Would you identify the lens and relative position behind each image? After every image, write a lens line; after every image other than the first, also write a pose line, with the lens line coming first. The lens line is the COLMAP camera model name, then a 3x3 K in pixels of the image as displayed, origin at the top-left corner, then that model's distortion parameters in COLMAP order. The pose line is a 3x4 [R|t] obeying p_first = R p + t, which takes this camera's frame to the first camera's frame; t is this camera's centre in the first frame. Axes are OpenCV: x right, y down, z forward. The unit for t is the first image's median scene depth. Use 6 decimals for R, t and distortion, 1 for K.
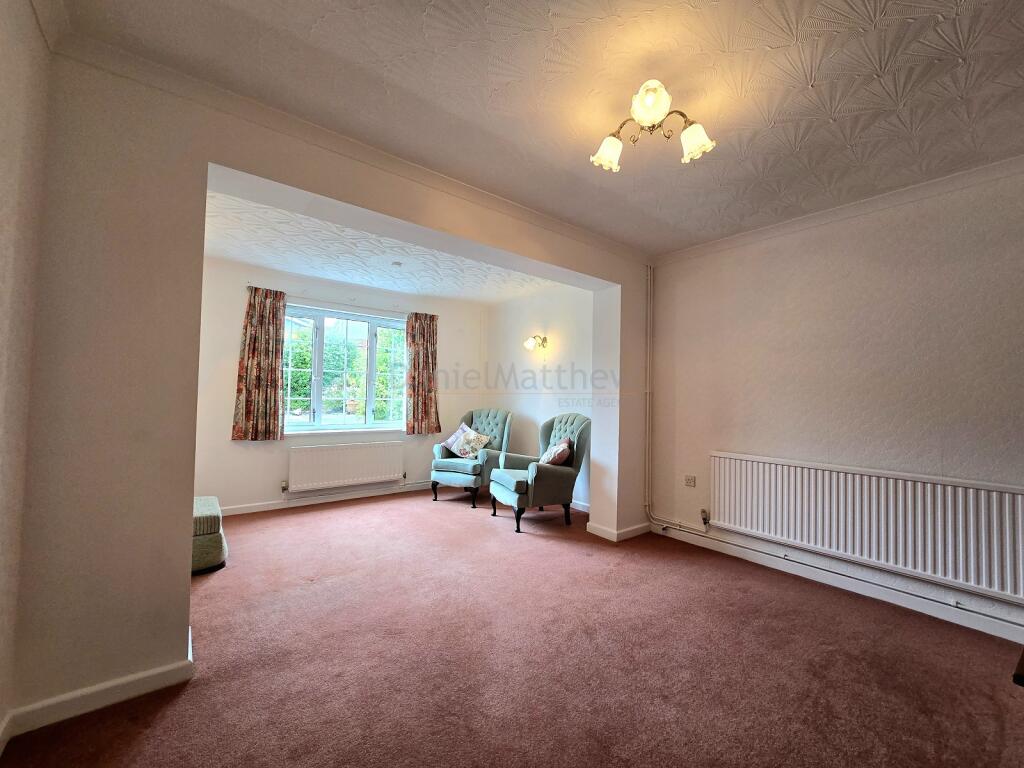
lens RADIAL K [[421.0, 0, 517.1], [0, 421.0, 384.0], [0, 0, 1]] dist [-0.001194, 0.000453]
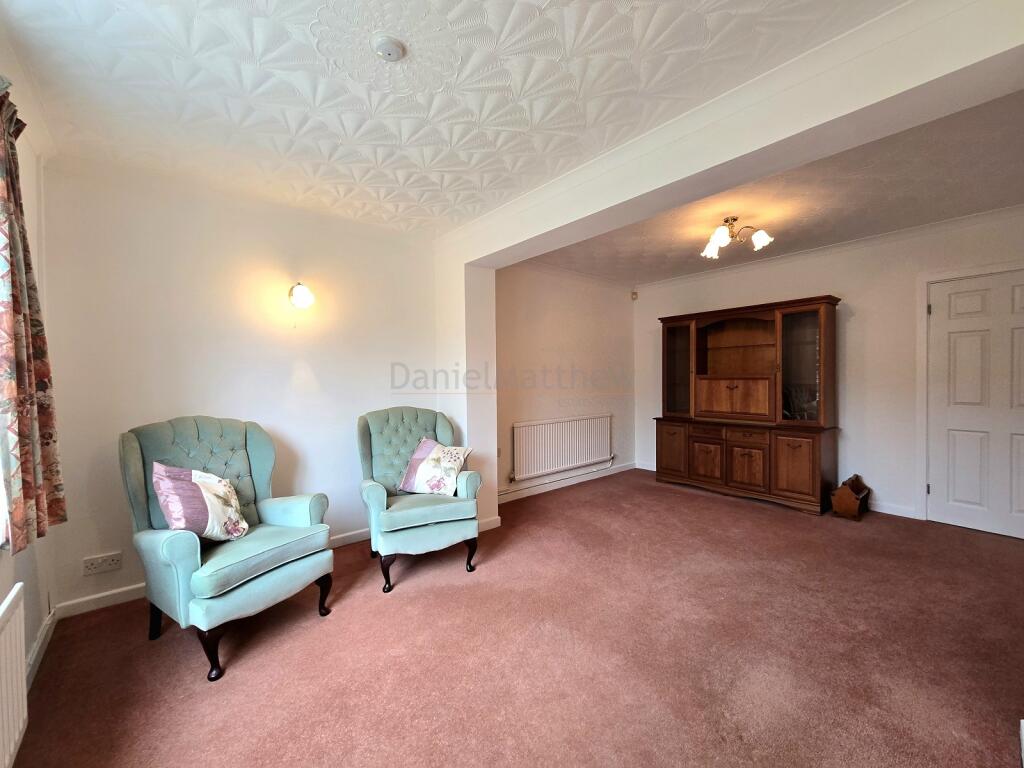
lens RADIAL K [[421.0, 0, 517.1], [0, 421.0, 384.0], [0, 0, 1]] dist [-0.001194, 0.000453]
pose [[-0.005692, -0.069387, 0.997574, -0.627010], [-0.018541, 0.997426, 0.069271, -0.047270], [-0.999812, -0.018102, -0.006963, 0.753286]]
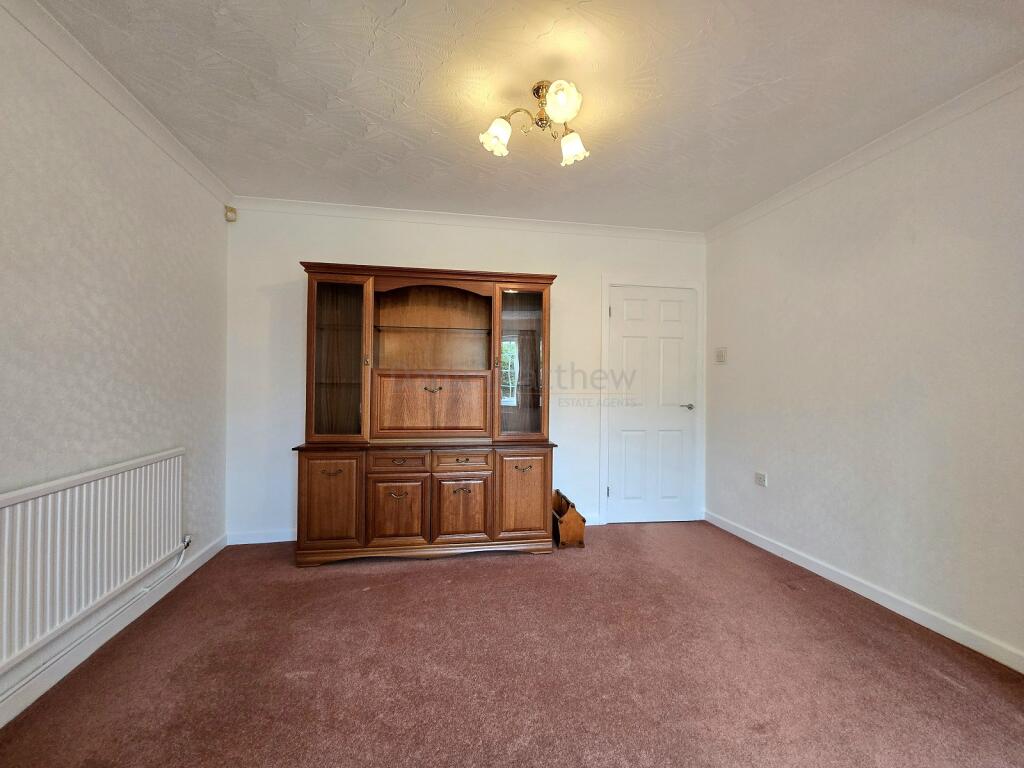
lens RADIAL K [[413.8, 0, 510.0], [0, 413.8, 385.7], [0, 0, 1]] dist [-0.001359, -0.000187]
pose [[-0.873635, -0.064829, 0.482243, -0.057065], [-0.072916, 0.997336, 0.001978, 0.004143], [-0.481087, -0.033435, -0.876035, 0.743764]]
